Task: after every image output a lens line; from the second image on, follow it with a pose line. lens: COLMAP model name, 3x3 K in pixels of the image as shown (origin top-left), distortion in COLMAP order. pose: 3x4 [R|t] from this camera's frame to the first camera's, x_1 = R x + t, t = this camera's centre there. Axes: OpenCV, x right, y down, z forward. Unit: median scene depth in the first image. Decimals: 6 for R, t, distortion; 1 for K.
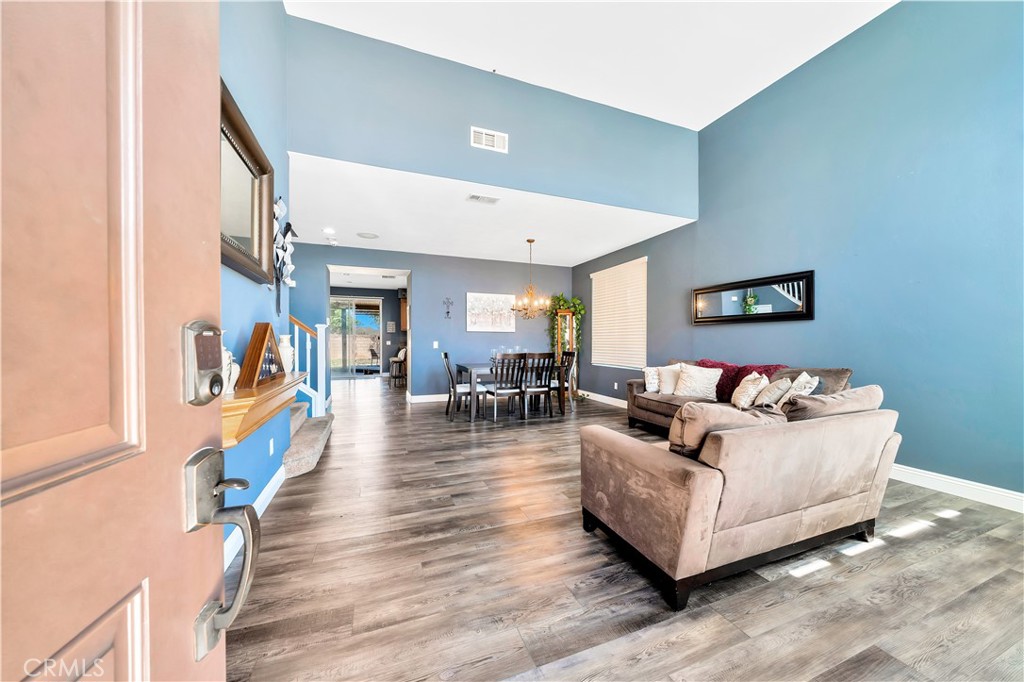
lens RADIAL K [[352.4, 0, 507.1], [0, 352.4, 342.9], [0, 0, 1]] dist [-0.014021, 0.002744]
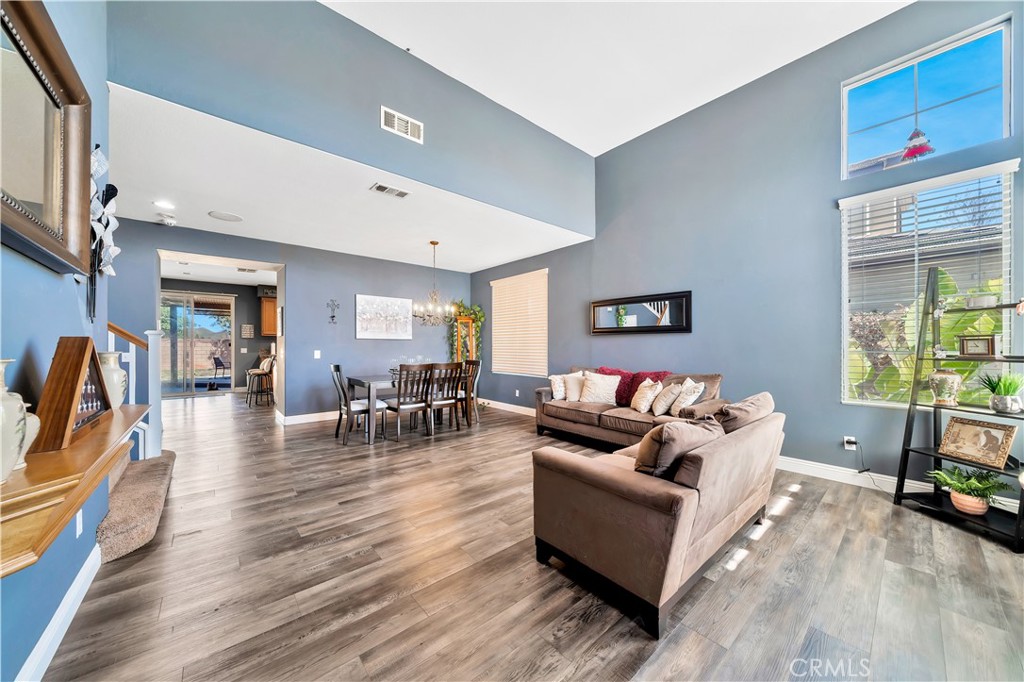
lens RADIAL K [[352.4, 0, 507.1], [0, 352.4, 342.9], [0, 0, 1]] dist [-0.014021, 0.002744]
pose [[0.942732, -0.000162, 0.333550, -0.082589], [0.003934, 0.999936, -0.010633, -0.017385], [-0.333527, 0.011336, 0.942673, 0.073962]]
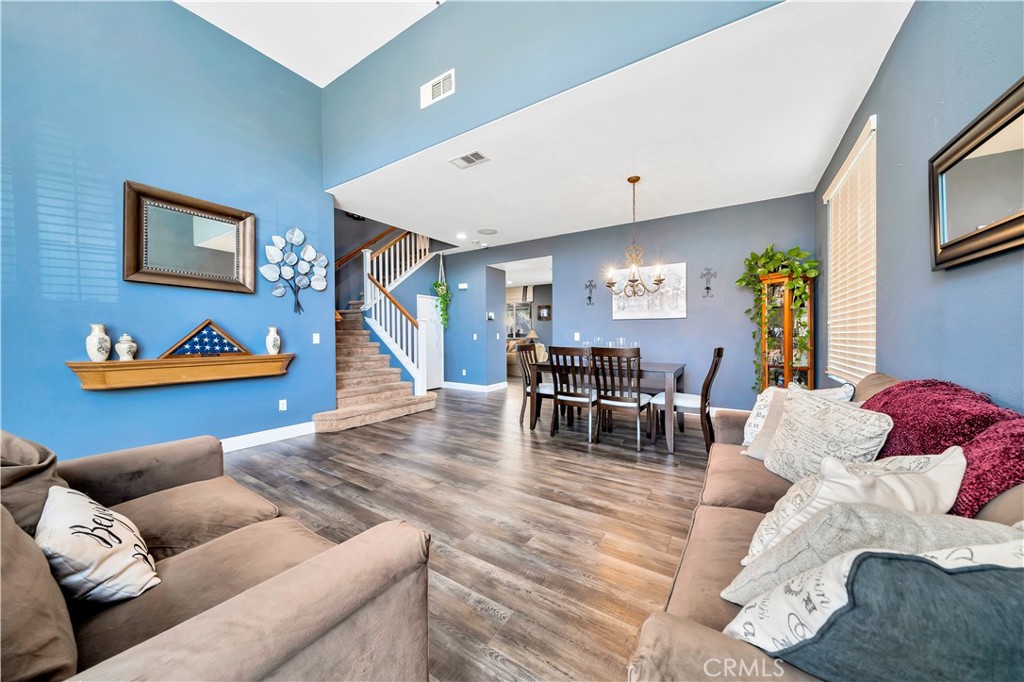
lens RADIAL K [[353.5, 0, 503.0], [0, 353.5, 336.6], [0, 0, 1]] dist [-0.006996, -0.000050]
pose [[0.575893, -0.002986, -0.817519, 0.612813], [-0.001679, 0.999987, -0.004835, 0.014846], [0.817523, 0.004157, 0.575881, 0.544443]]
